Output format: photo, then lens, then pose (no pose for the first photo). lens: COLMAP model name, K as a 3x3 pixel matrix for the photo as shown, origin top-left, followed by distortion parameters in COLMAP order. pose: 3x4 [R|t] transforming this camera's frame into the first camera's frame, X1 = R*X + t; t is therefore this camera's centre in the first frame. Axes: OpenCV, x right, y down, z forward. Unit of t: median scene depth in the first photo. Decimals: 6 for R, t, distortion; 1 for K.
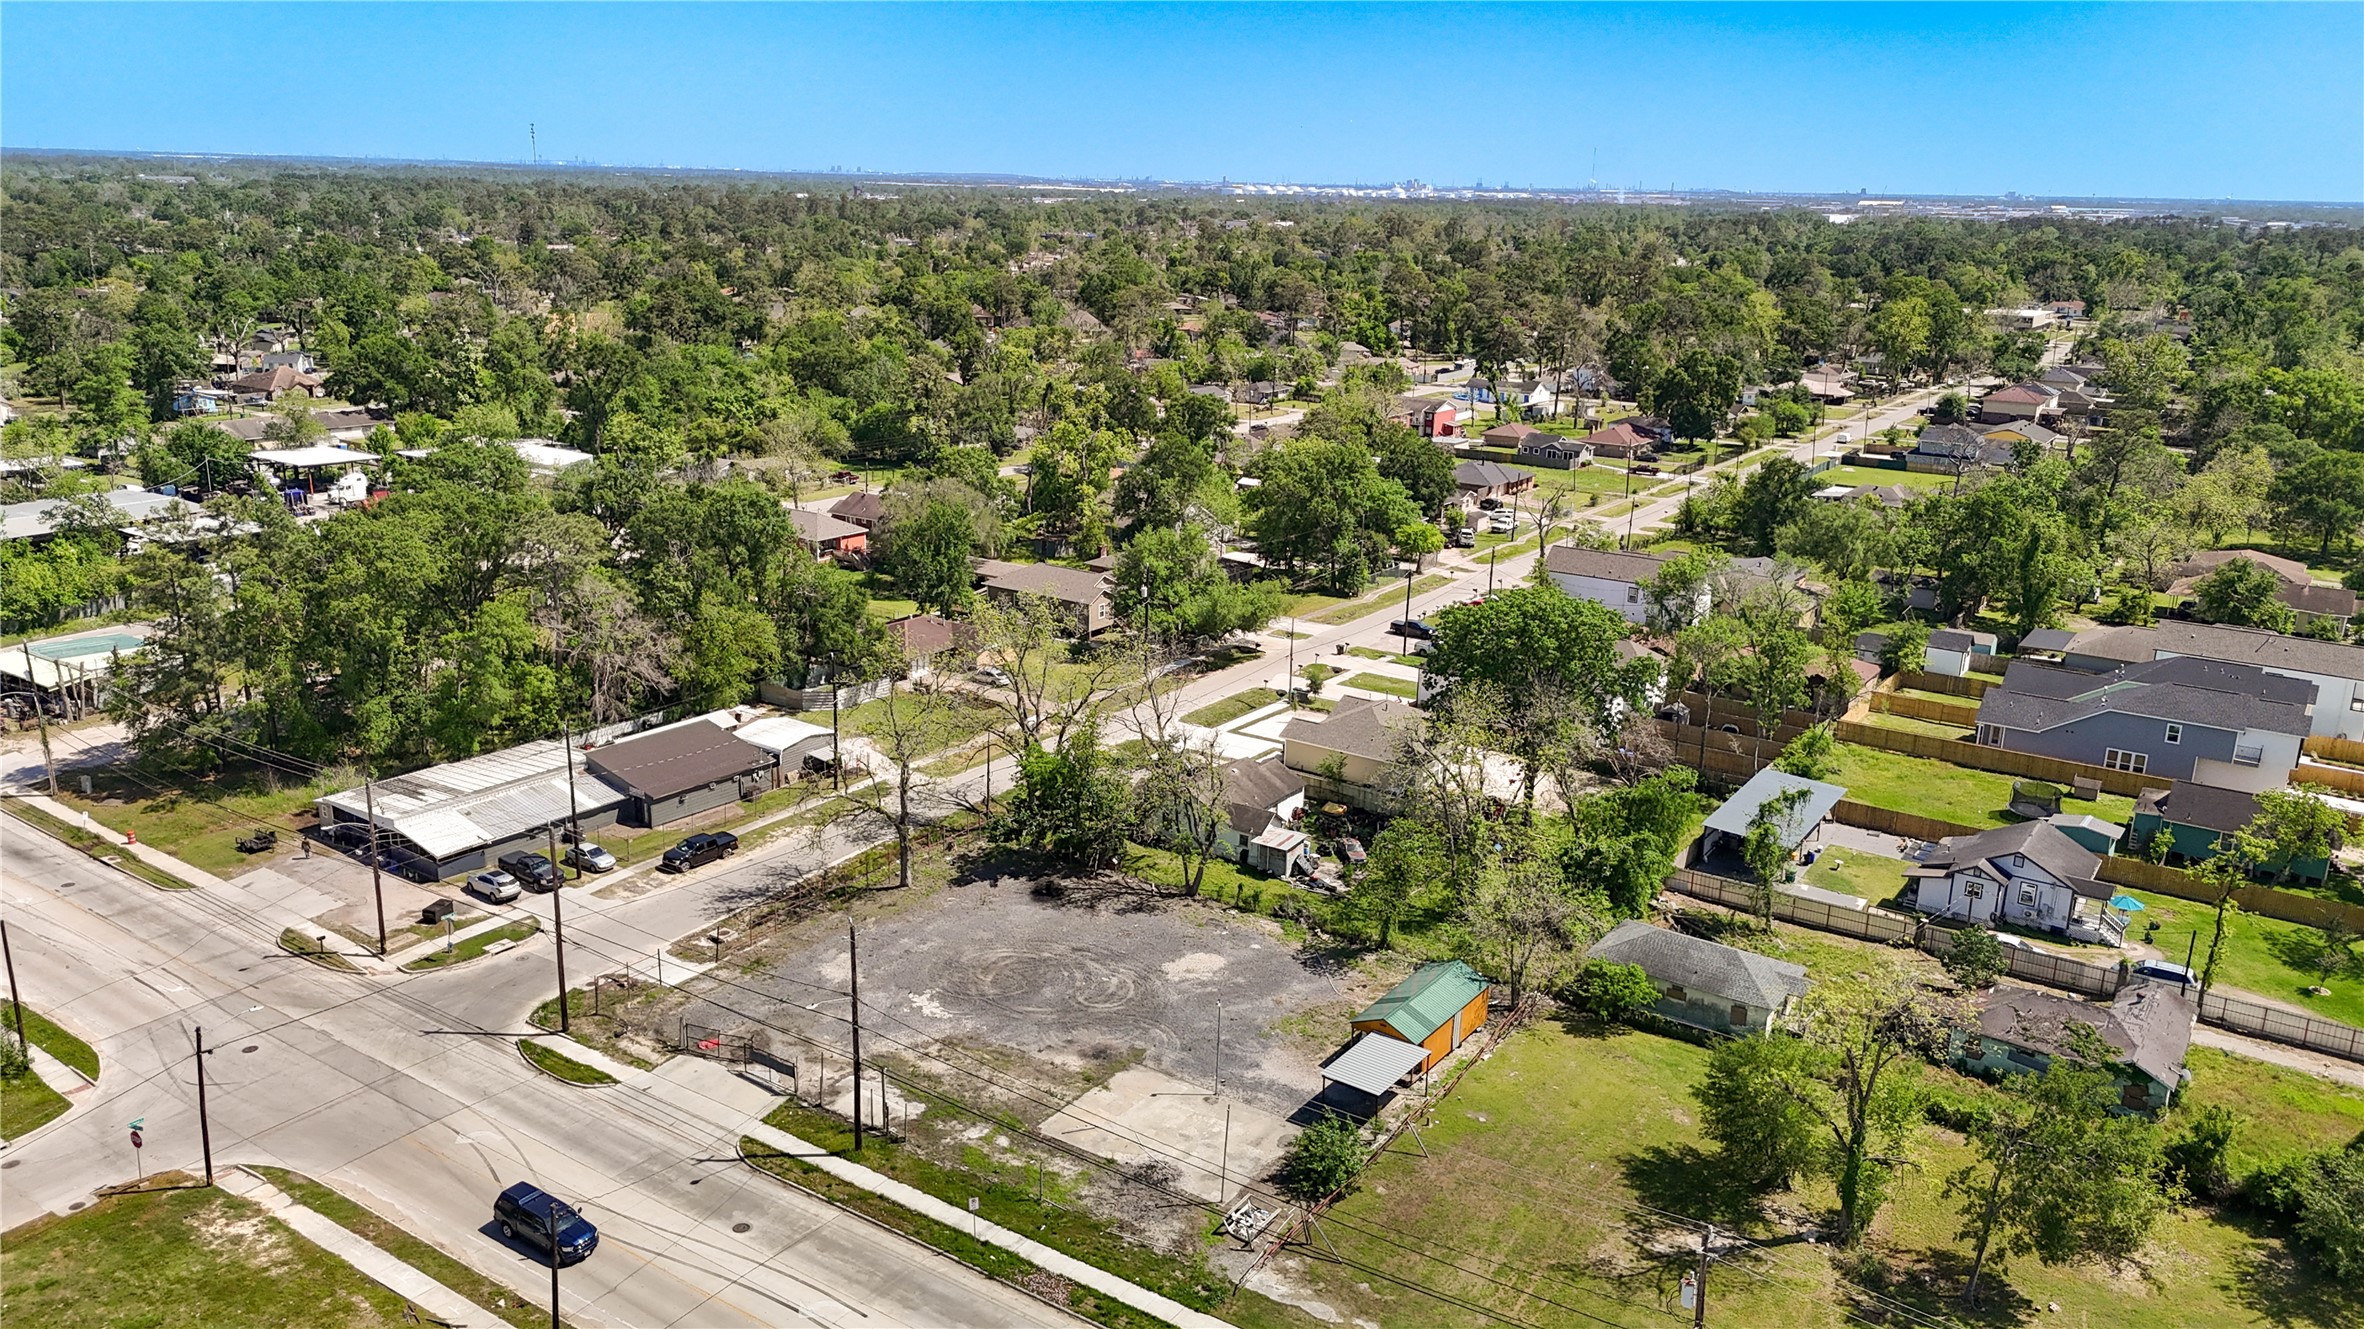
lens RADIAL K [[1740.8, 0, 1175.6], [0, 1740.8, 714.4], [0, 0, 1]] dist [0.080430, -0.066781]
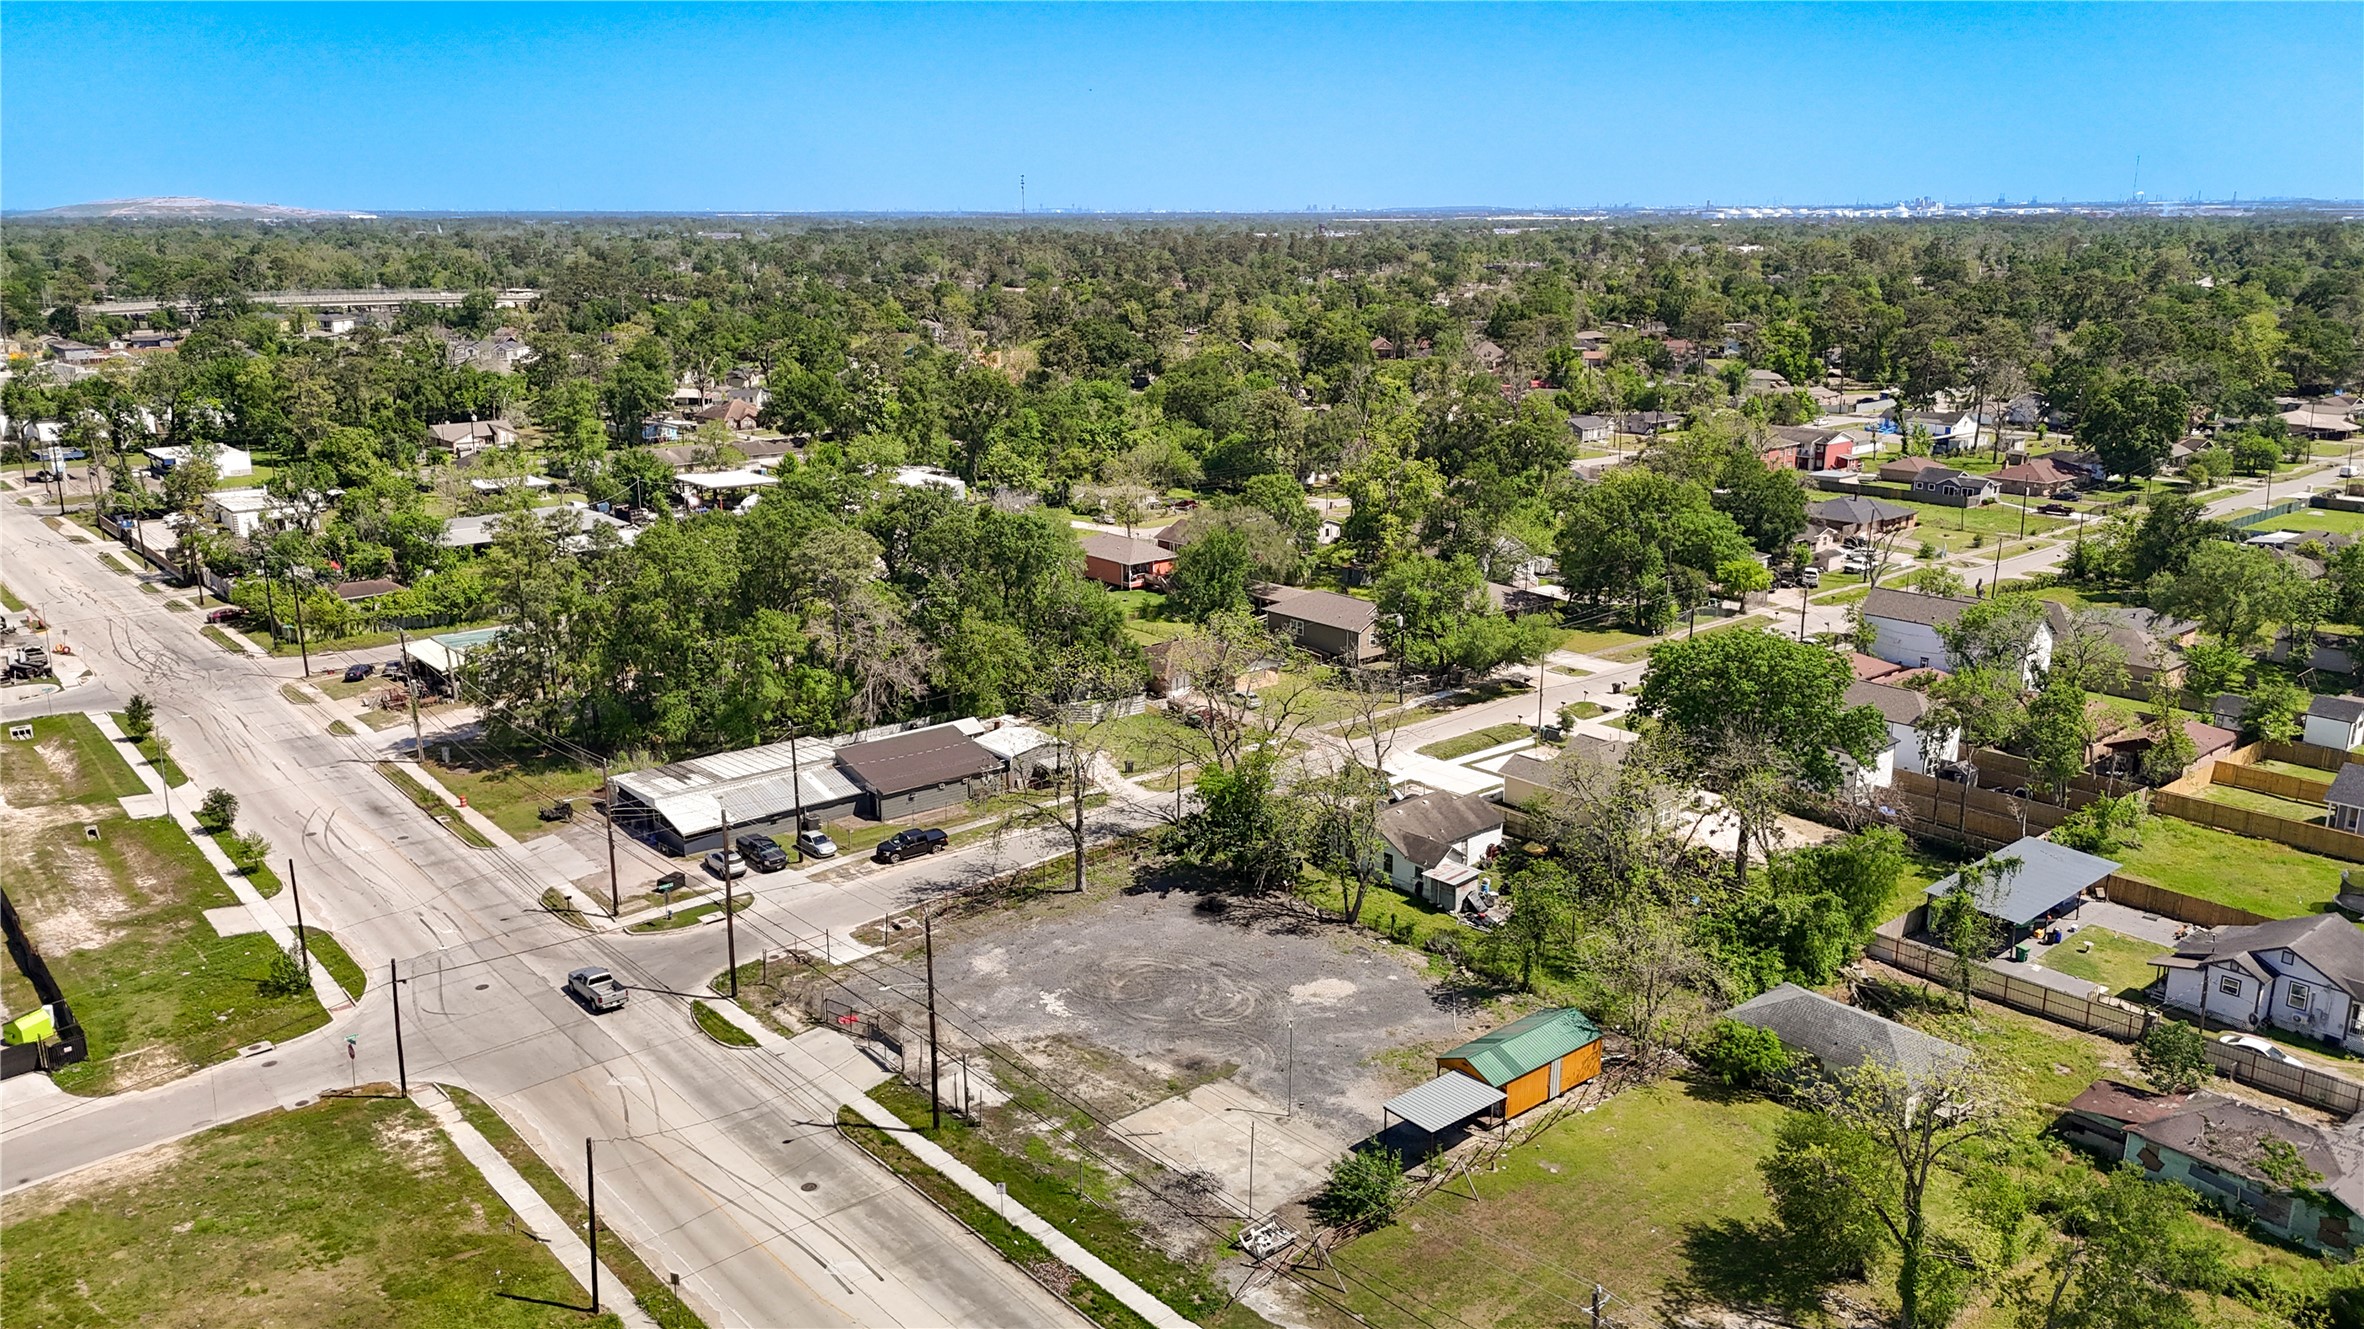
lens RADIAL K [[1740.8, 0, 1175.6], [0, 1740.8, 714.4], [0, 0, 1]] dist [0.080430, -0.066781]
pose [[0.965965, 0.047601, -0.254254, 0.161097], [-0.052121, 0.998579, -0.011064, 0.001008], [0.253366, 0.023940, 0.967074, 0.002825]]
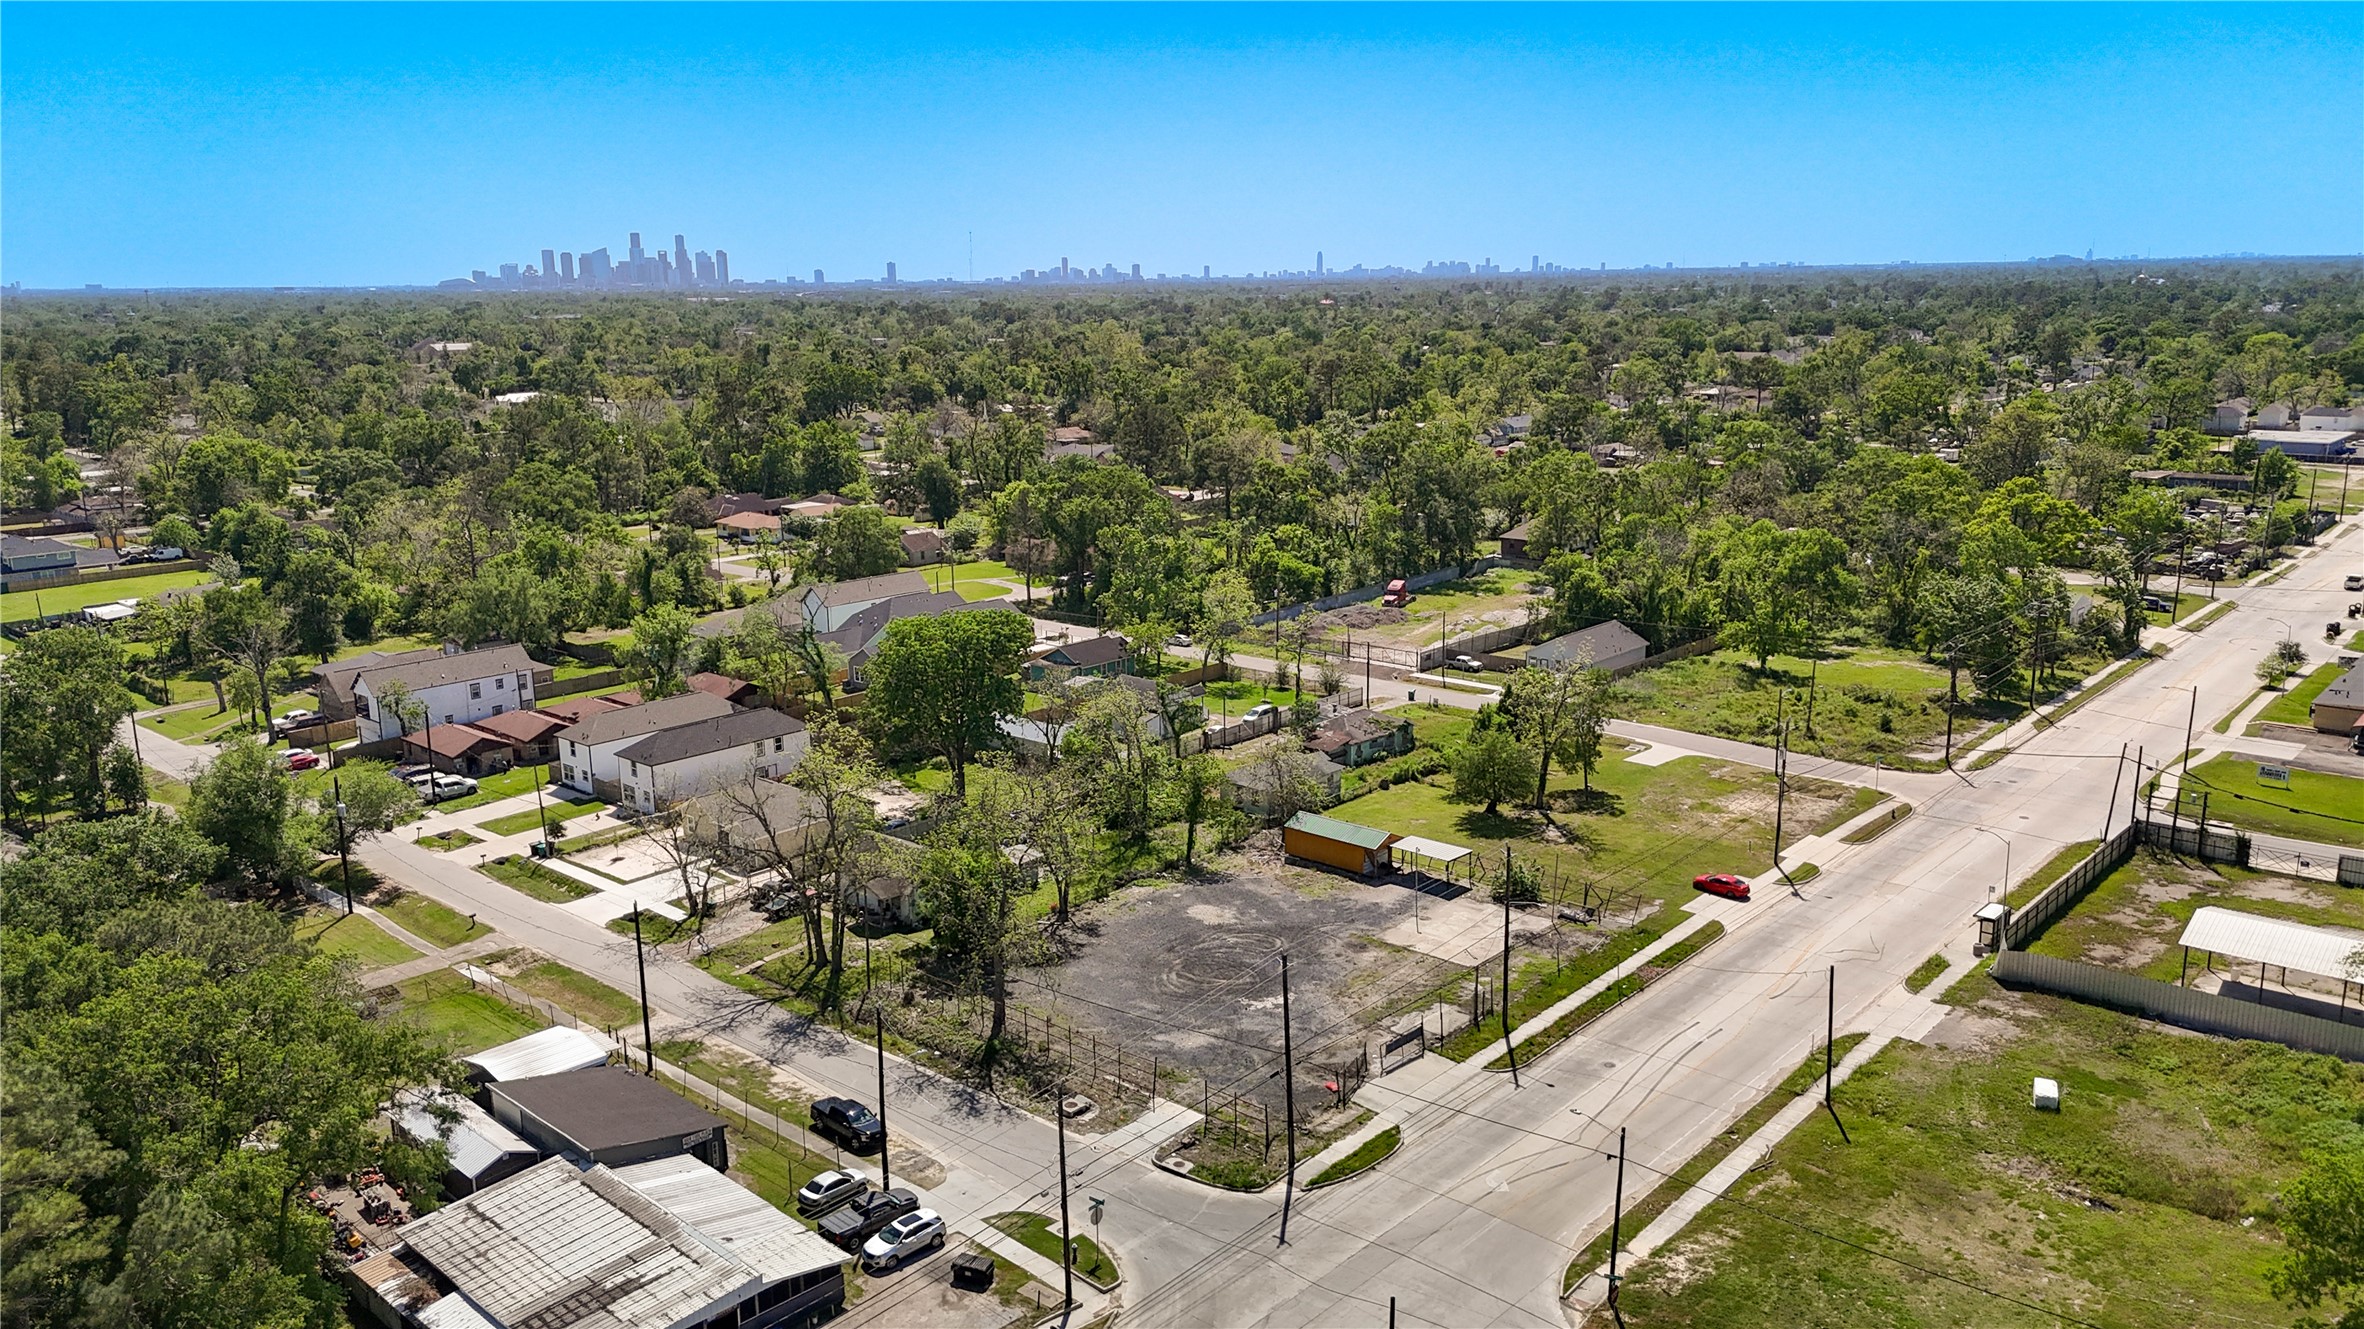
lens RADIAL K [[1739.9, 0, 1208.8], [0, 1739.9, 659.6], [0, 0, 1]] dist [0.056065, -0.001420]
pose [[0.112511, -0.238107, 0.964700, -1.028318], [0.306713, 0.931778, 0.194210, -0.237720], [-0.945129, 0.274036, 0.177865, 0.669692]]
